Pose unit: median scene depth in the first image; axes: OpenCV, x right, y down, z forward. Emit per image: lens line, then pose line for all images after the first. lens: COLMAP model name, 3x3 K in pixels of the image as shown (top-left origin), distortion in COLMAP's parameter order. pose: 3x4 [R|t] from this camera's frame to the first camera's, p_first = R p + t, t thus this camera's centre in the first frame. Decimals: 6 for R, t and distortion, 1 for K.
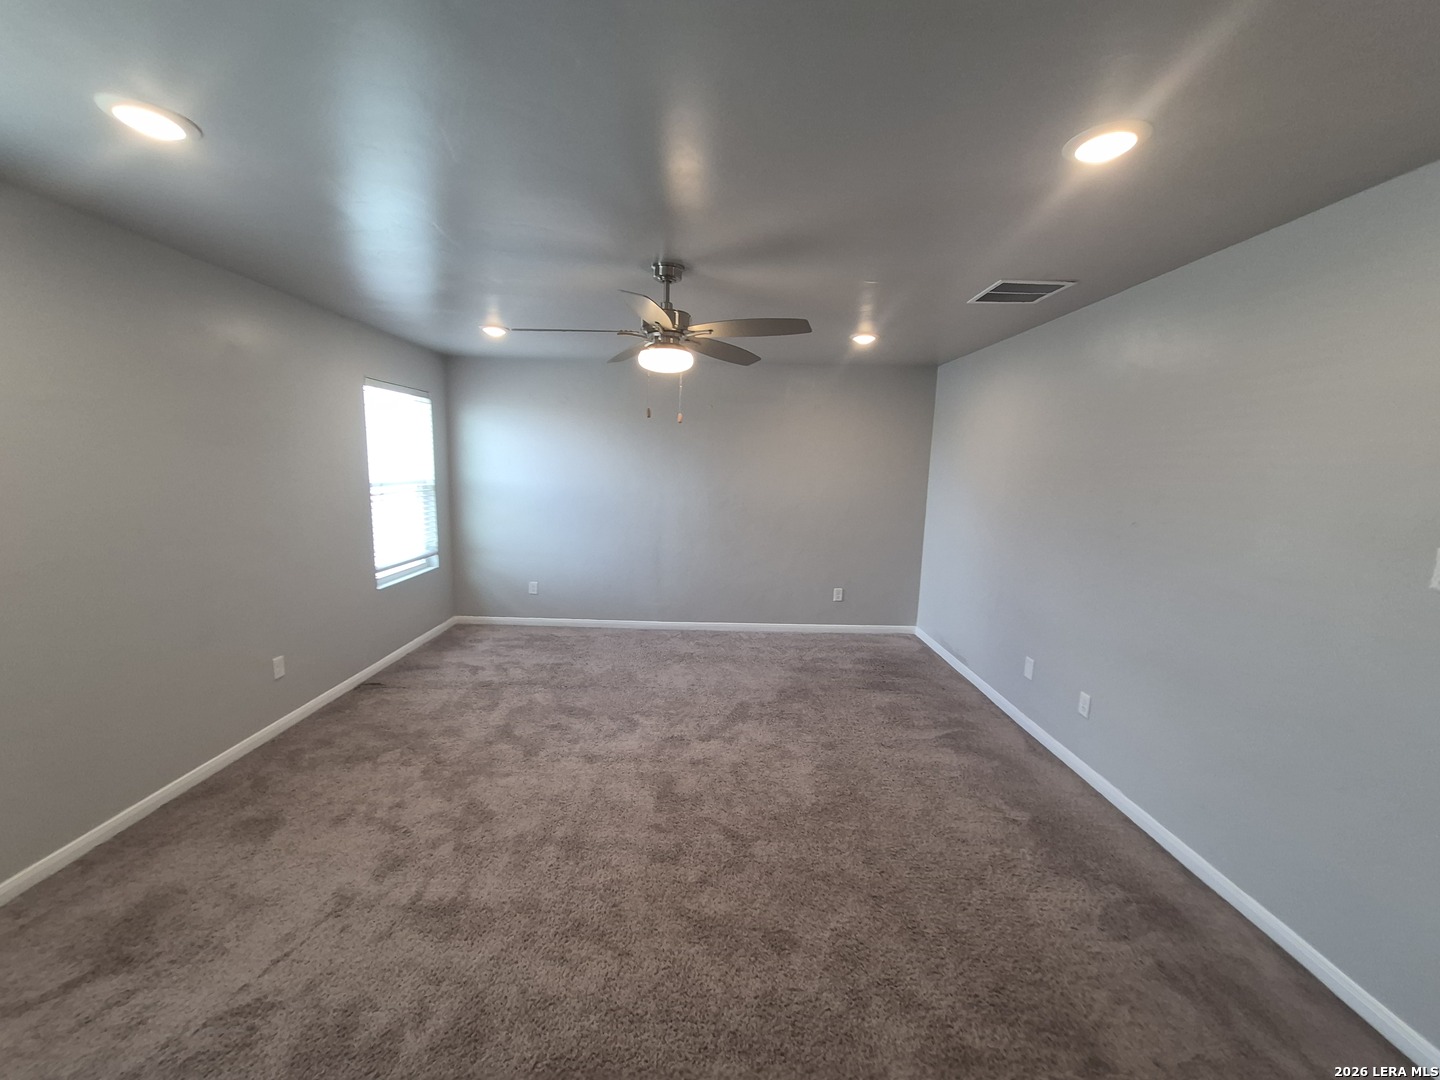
lens RADIAL K [[567.3, 0, 709.3], [0, 567.3, 547.4], [0, 0, 1]] dist [0.006713, 0.000209]
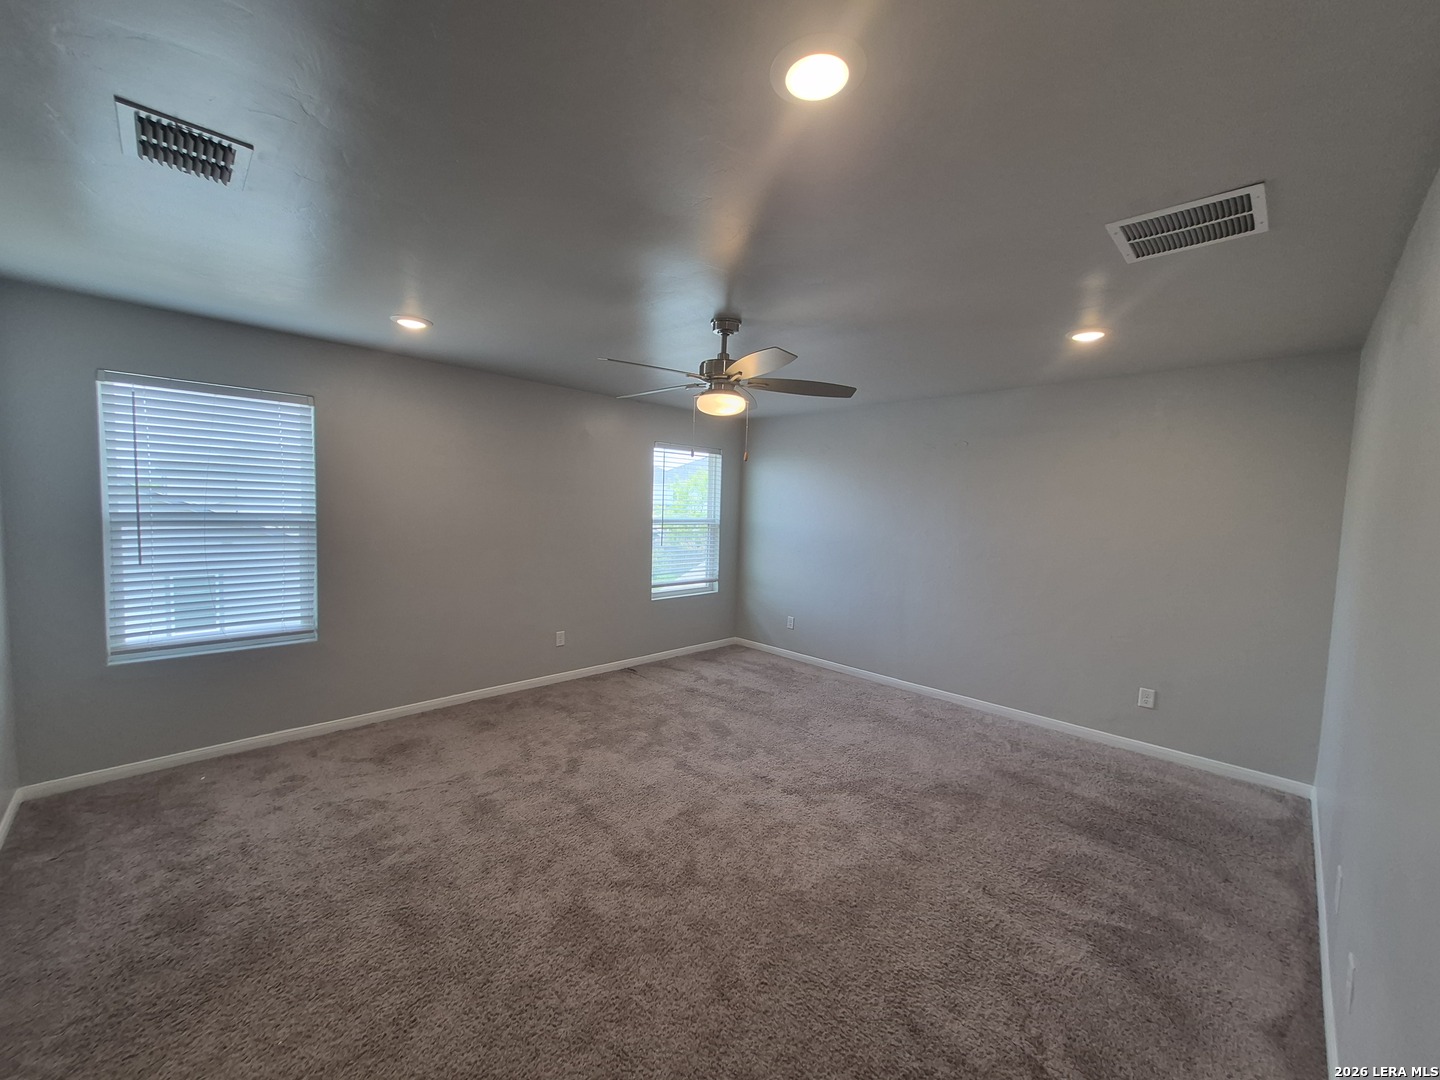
lens RADIAL K [[567.3, 0, 709.3], [0, 567.3, 547.4], [0, 0, 1]] dist [0.006713, 0.000209]
pose [[0.701323, 0.052731, -0.710891, 0.443588], [-0.119346, 0.991870, -0.044167, -0.004783], [0.702782, 0.115817, 0.701914, 0.161754]]
